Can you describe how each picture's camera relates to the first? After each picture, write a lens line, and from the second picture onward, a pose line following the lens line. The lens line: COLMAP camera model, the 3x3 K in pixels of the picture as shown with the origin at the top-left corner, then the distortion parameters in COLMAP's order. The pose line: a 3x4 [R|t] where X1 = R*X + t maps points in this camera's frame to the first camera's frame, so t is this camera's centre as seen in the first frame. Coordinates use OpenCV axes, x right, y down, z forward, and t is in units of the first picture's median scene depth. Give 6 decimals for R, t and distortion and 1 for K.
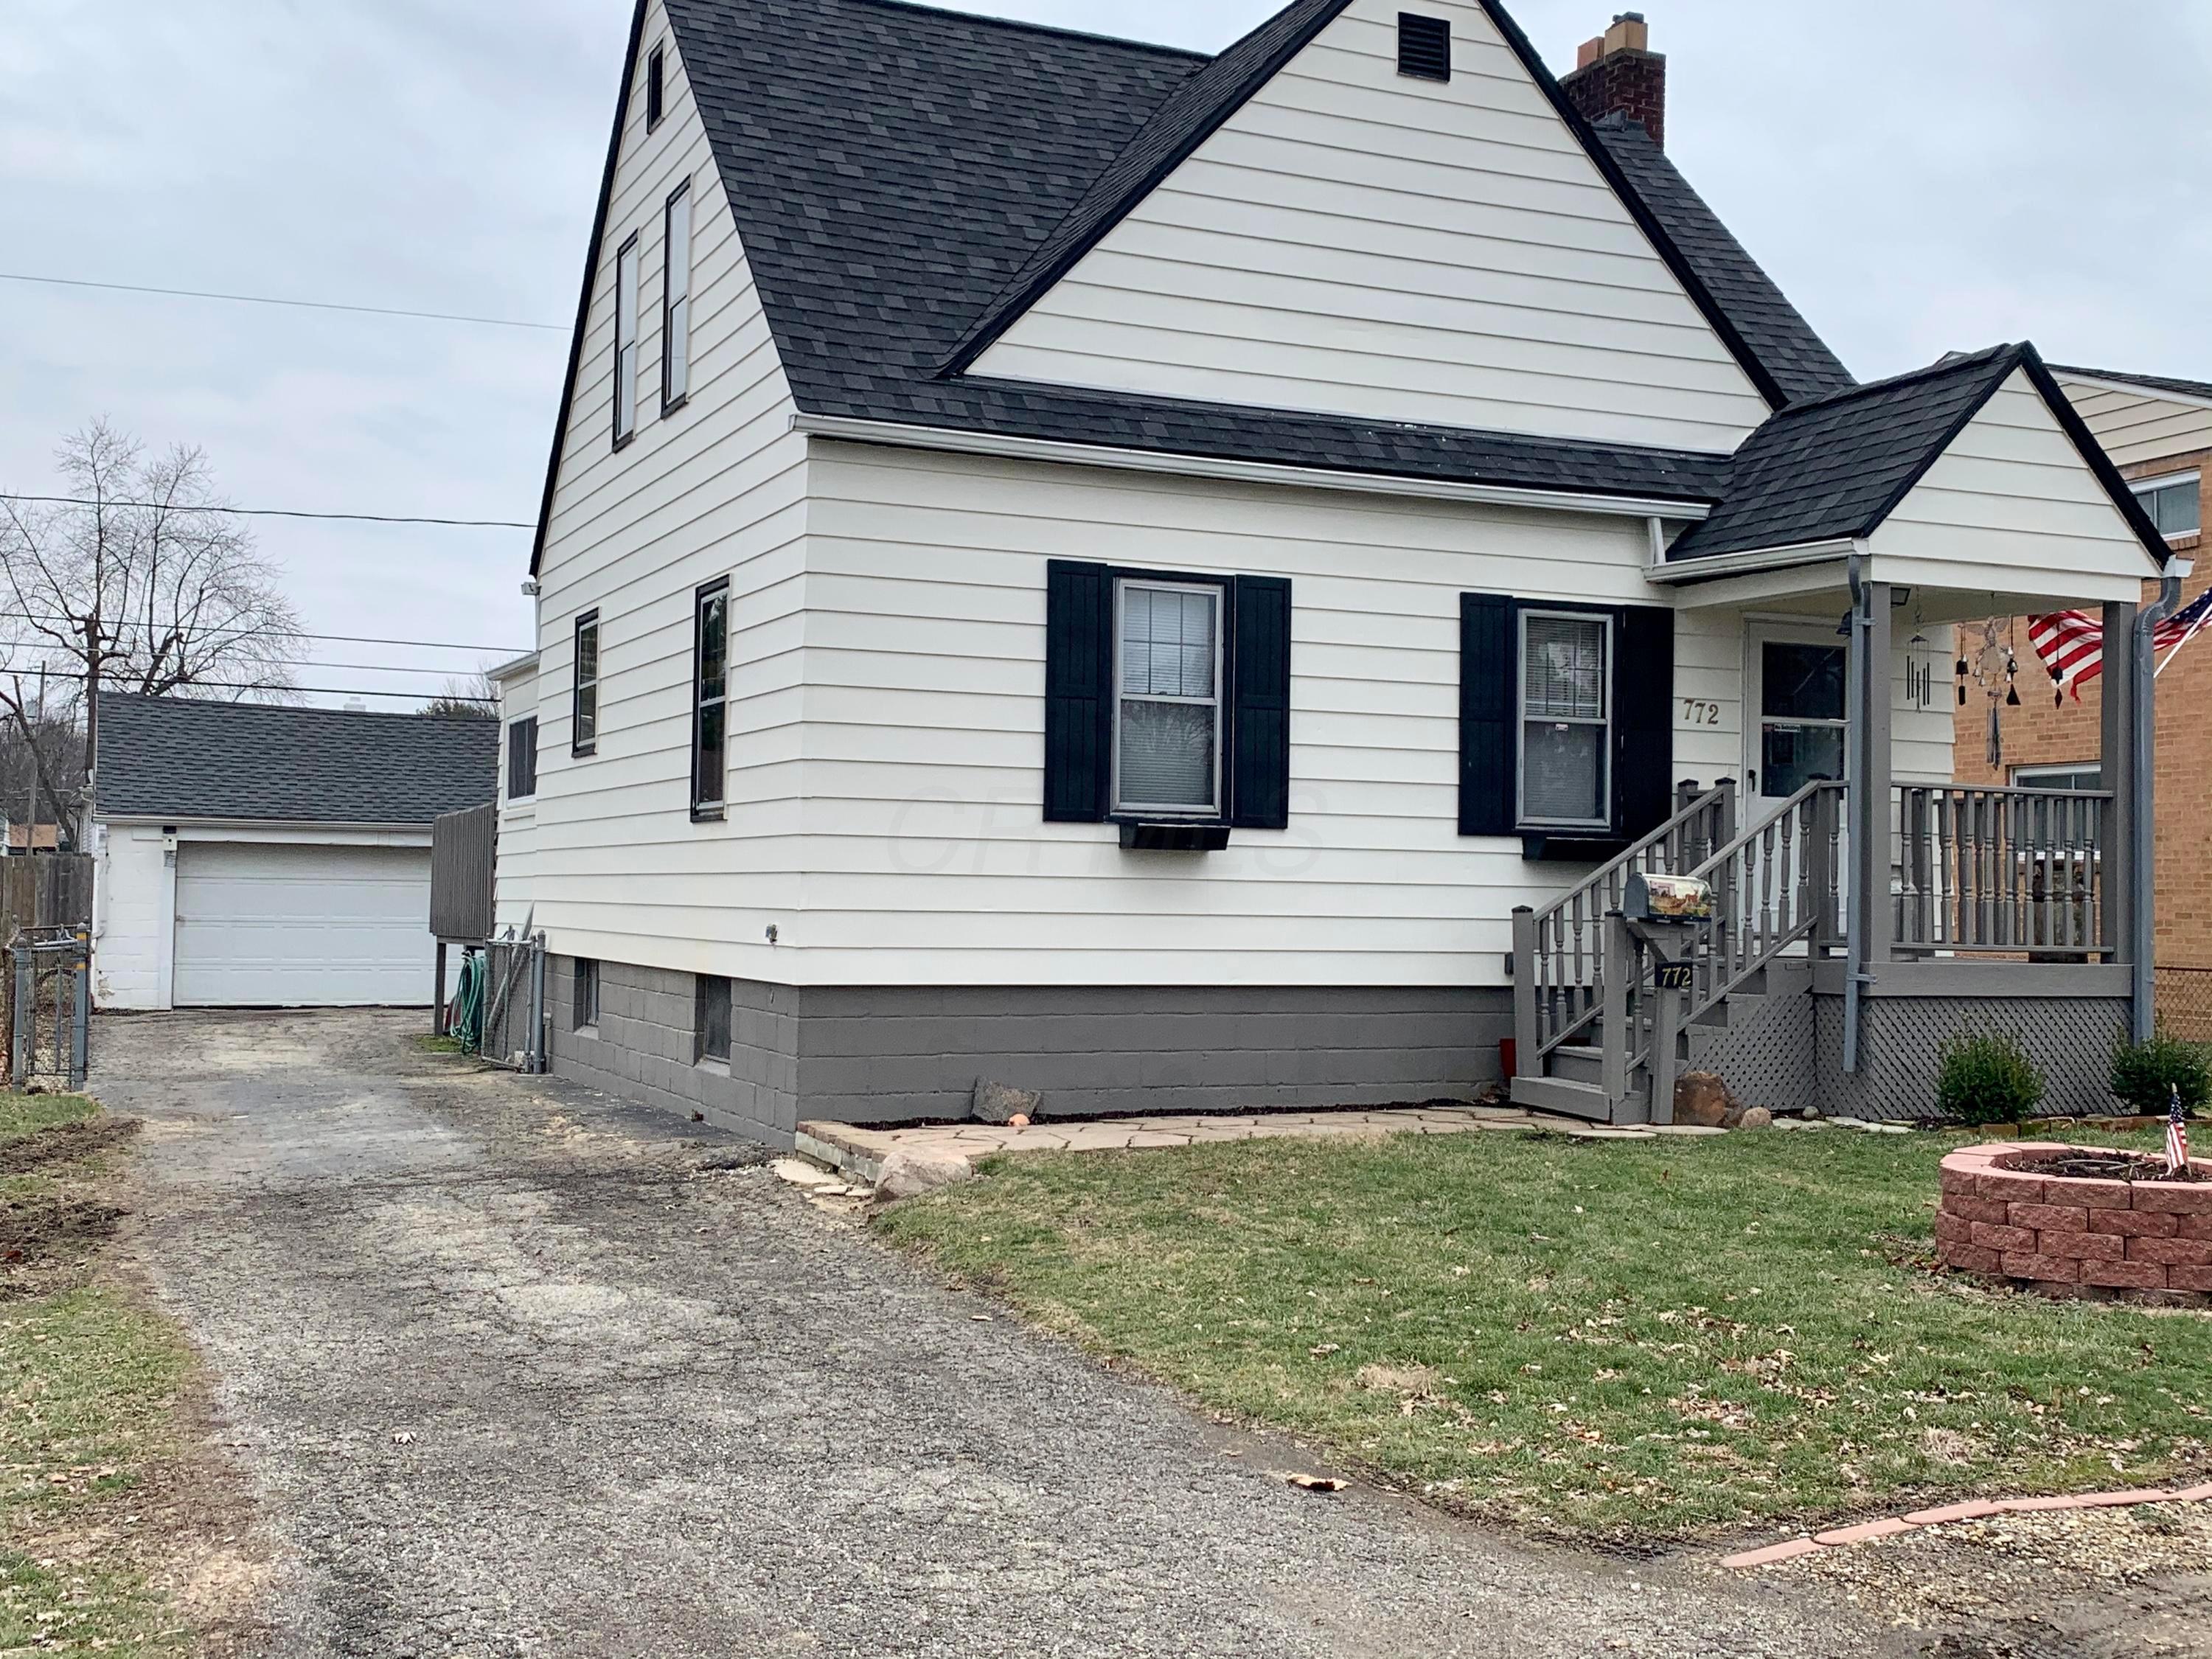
lens RADIAL K [[2395.0, 0, 1103.5], [0, 2395.0, 840.5], [0, 0, 1]] dist [0.070346, 0.000000]
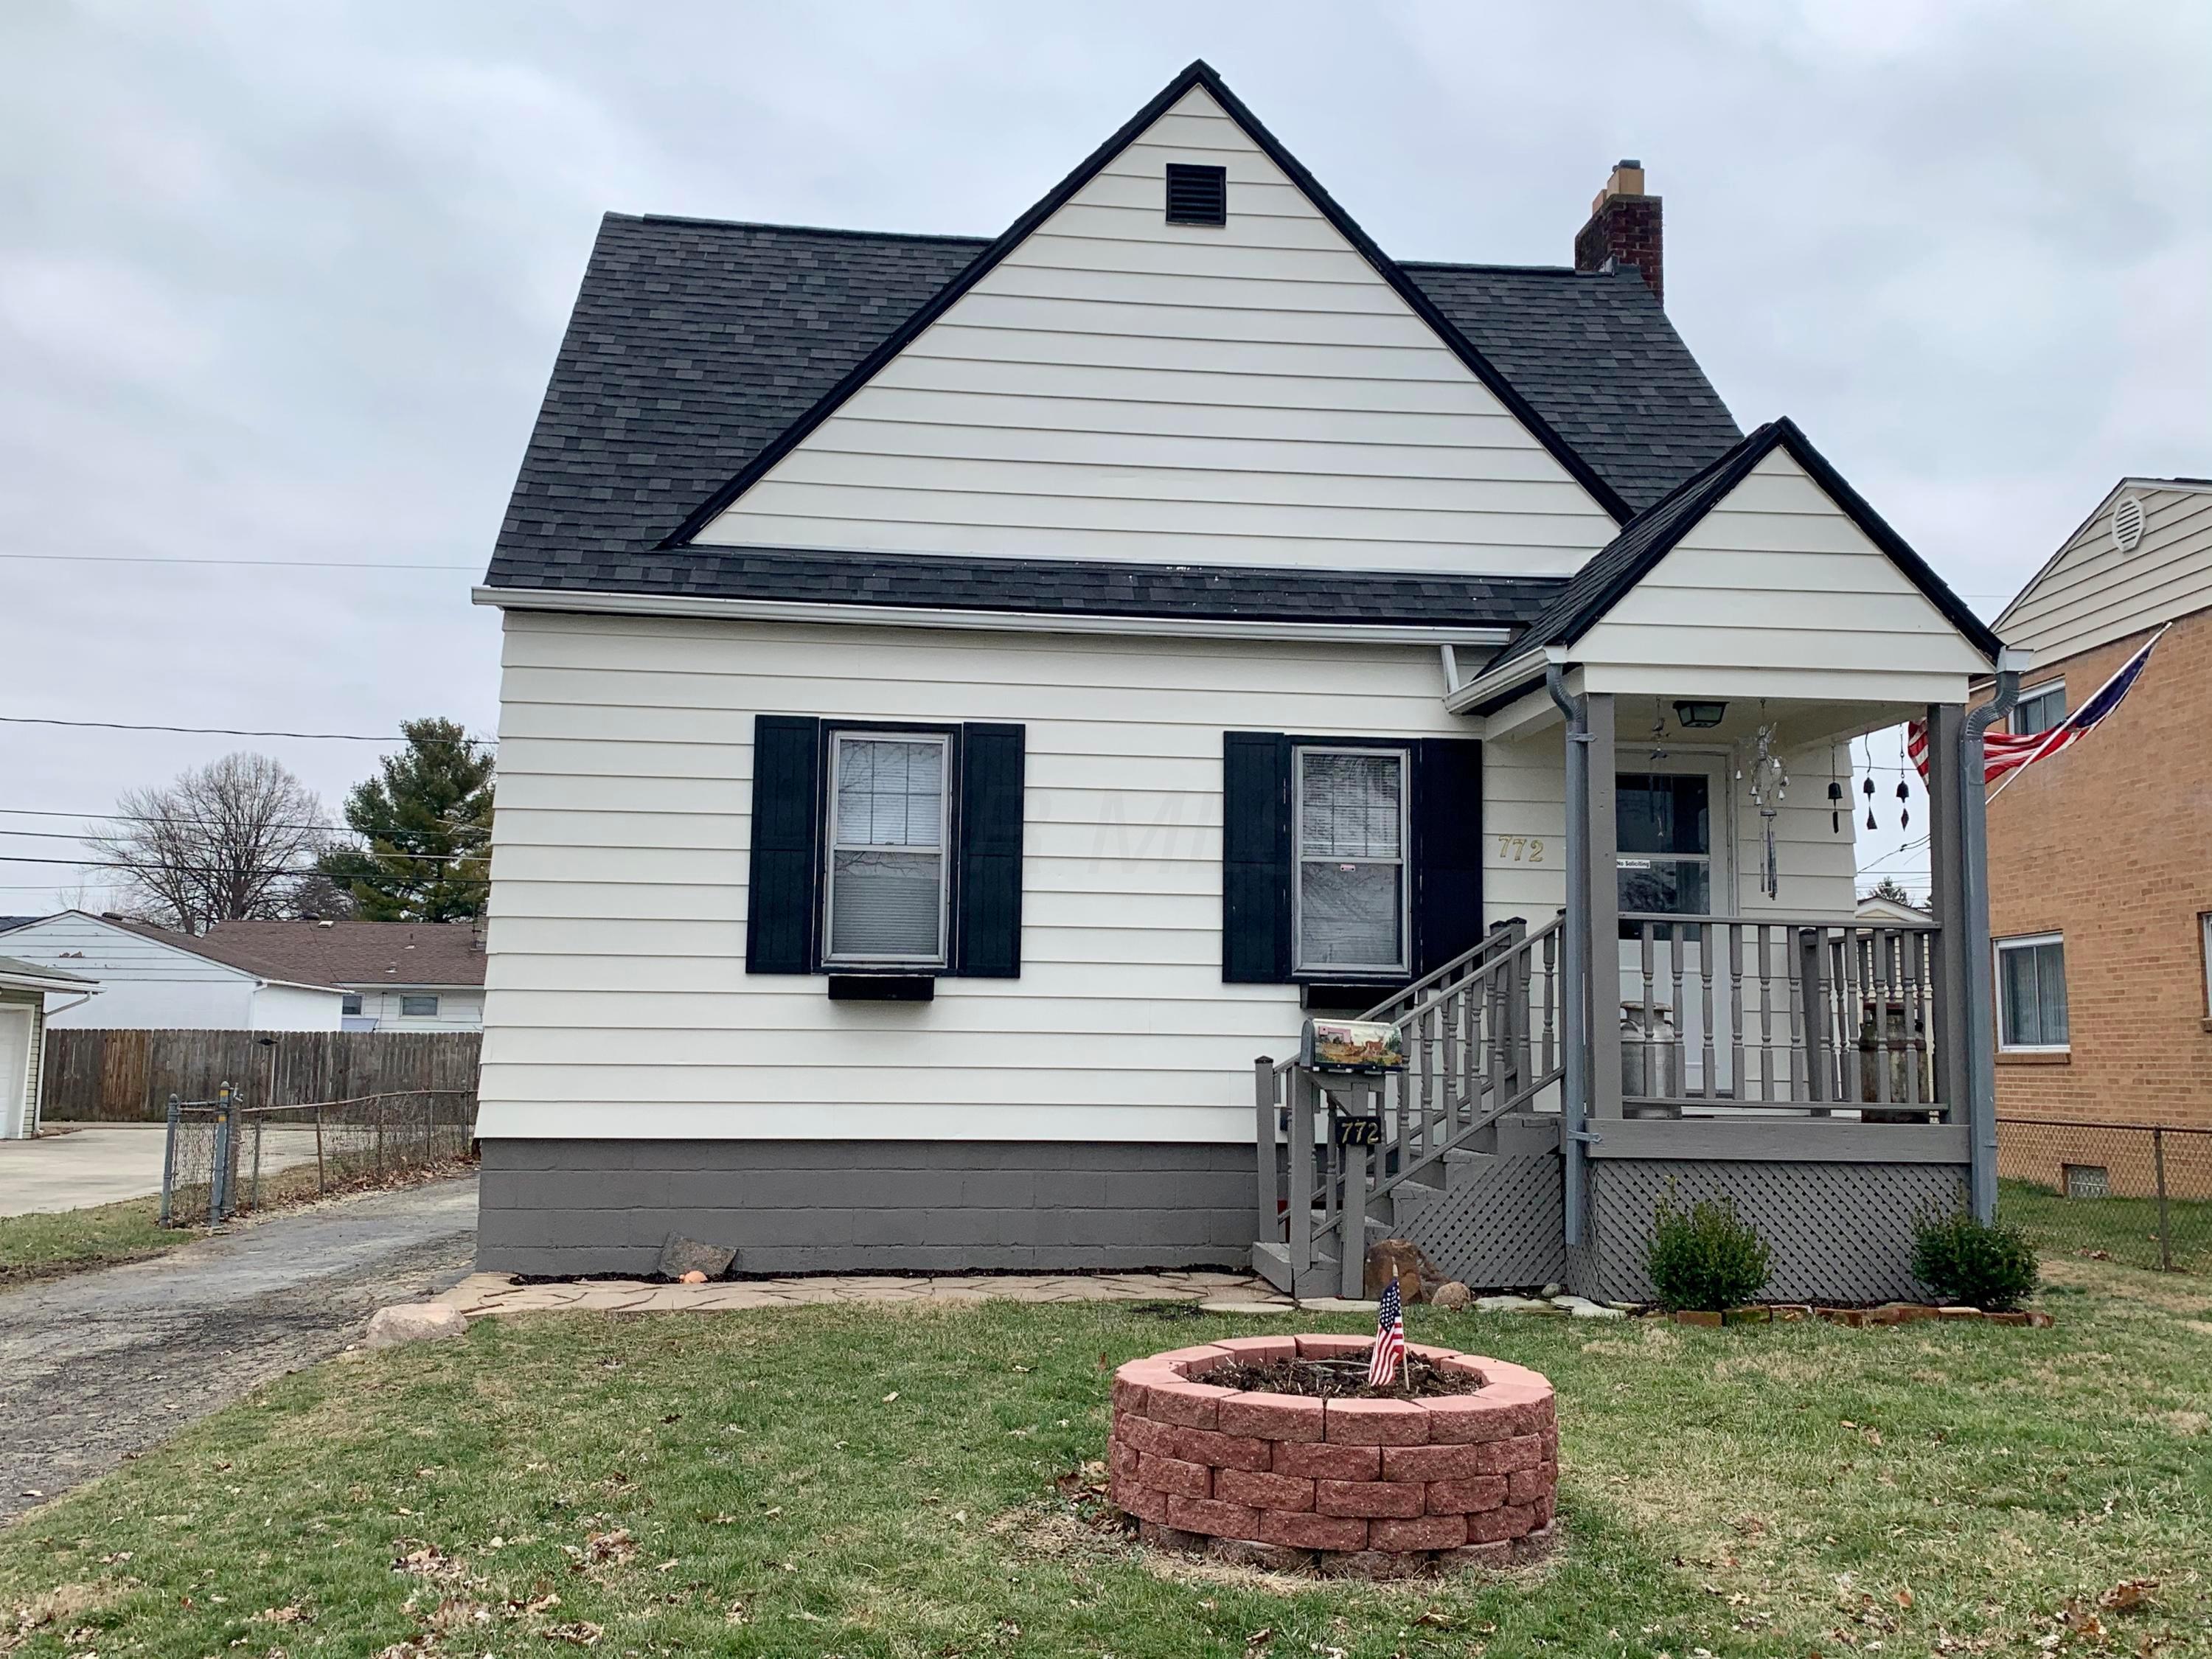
lens RADIAL K [[2037.3, 0, 1108.4], [0, 2037.3, 829.8], [0, 0, 1]] dist [0.097025, 0.000000]
pose [[0.953983, -0.038042, -0.297437, 0.359661], [0.009911, 0.995378, -0.095518, 0.014717], [0.299696, 0.088174, 0.949951, 0.215086]]
